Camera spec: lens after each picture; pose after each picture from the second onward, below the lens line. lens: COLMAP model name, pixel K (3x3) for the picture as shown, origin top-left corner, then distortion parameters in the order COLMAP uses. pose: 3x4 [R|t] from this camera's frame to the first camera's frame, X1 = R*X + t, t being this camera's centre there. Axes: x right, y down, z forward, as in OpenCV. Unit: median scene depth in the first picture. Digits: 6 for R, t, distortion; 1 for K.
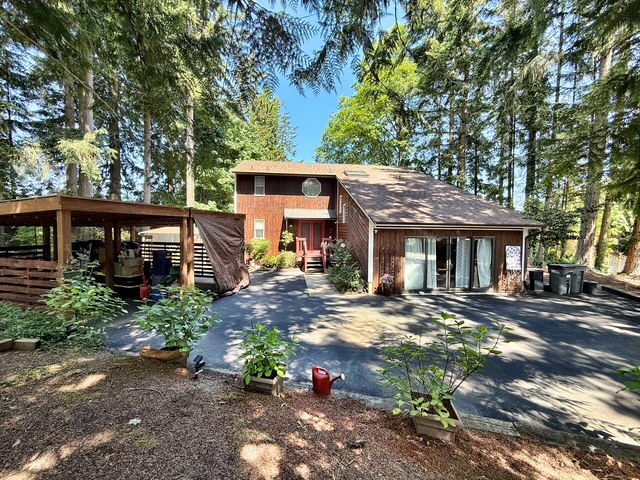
lens RADIAL K [[255.5, 0, 320.0], [0, 255.5, 240.0], [0, 0, 1]] dist [-0.001566, -0.000378]
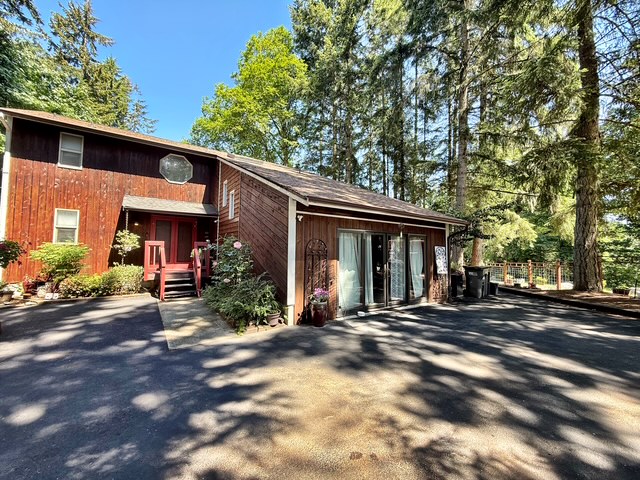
lens RADIAL K [[255.5, 0, 320.0], [0, 255.5, 240.0], [0, 0, 1]] dist [-0.001566, -0.000378]
pose [[0.885847, 0.017879, 0.463633, -0.010558], [0.018511, 0.997100, -0.073818, 0.058307], [-0.463608, 0.073974, 0.882947, 0.414752]]
